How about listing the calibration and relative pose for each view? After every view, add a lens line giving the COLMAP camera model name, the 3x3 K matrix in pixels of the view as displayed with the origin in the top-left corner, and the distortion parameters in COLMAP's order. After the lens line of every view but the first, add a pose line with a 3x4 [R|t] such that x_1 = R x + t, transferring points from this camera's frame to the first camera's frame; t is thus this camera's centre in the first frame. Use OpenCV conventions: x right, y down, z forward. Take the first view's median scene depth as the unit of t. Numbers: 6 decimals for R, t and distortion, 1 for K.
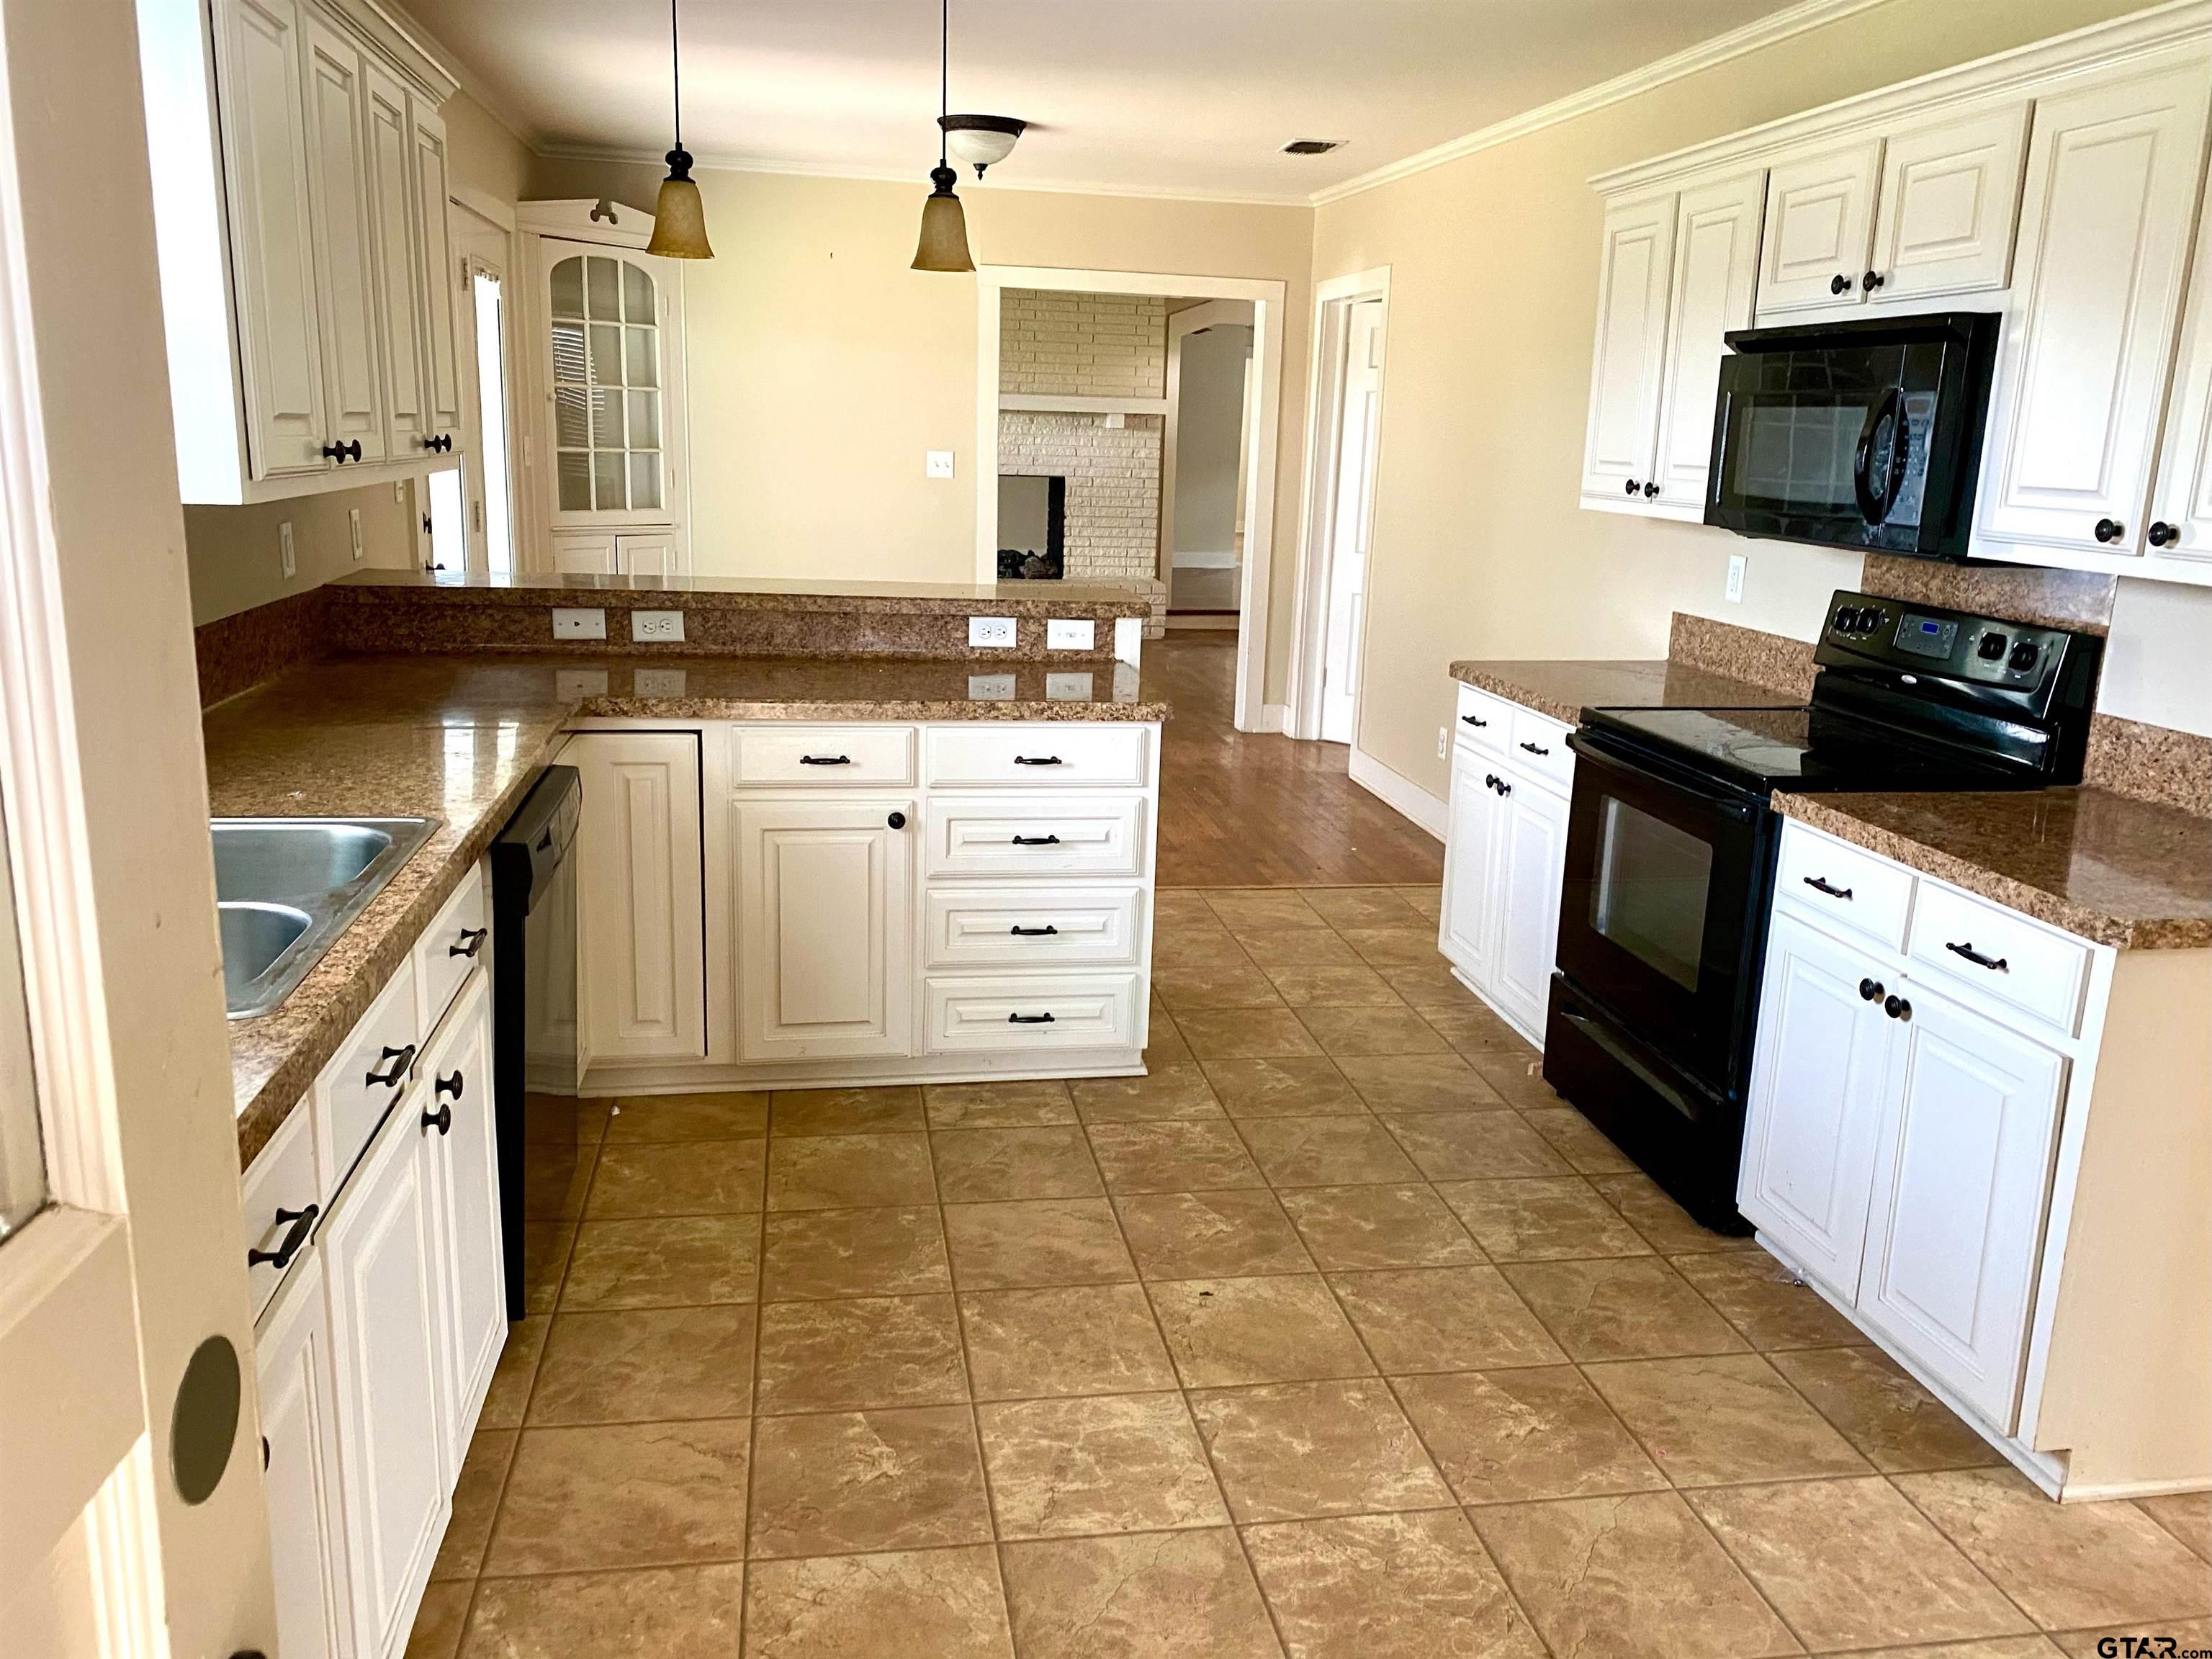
lens RADIAL K [[1685.1, 0, 1106.0], [0, 1685.1, 829.5], [0, 0, 1]] dist [-0.003210, -0.005825]
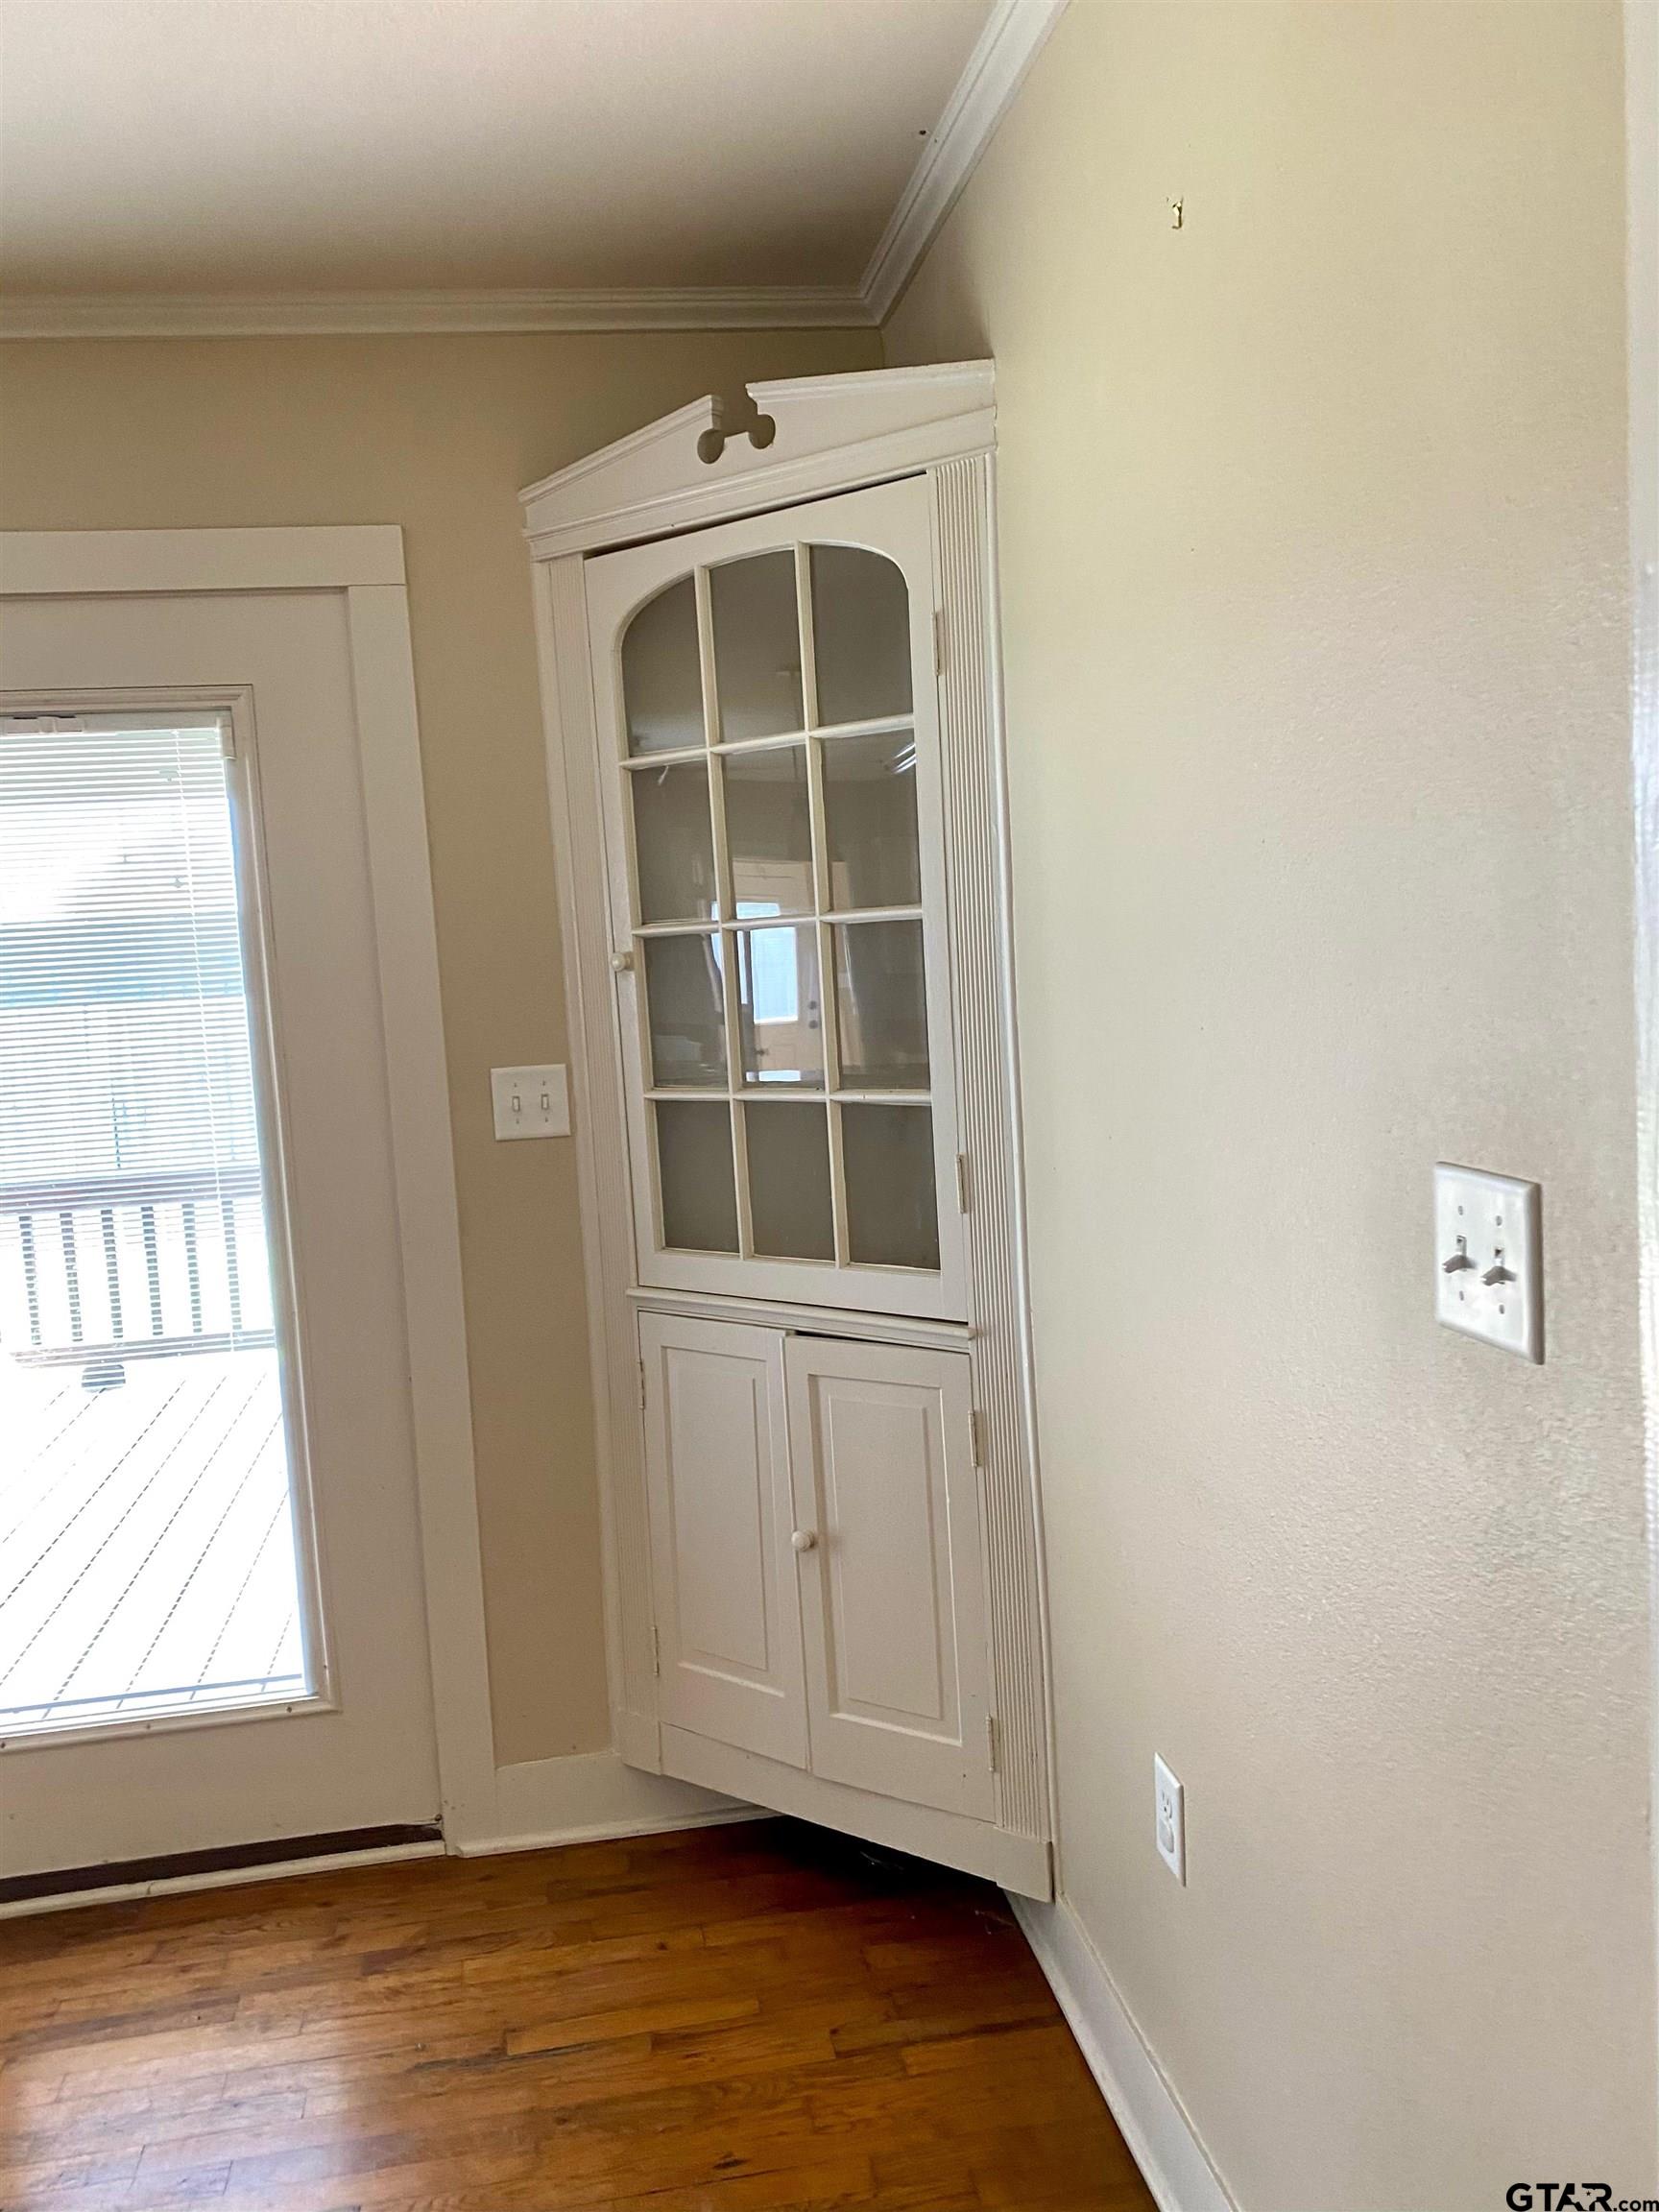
lens RADIAL K [[1685.1, 0, 829.5], [0, 1685.1, 1106.0], [0, 0, 1]] dist [-0.003210, -0.005825]
pose [[-0.002348, 0.058384, -0.998291, 0.055358], [-0.167987, 0.984085, 0.057948, -0.249758], [0.985786, 0.167836, 0.007497, 1.030166]]
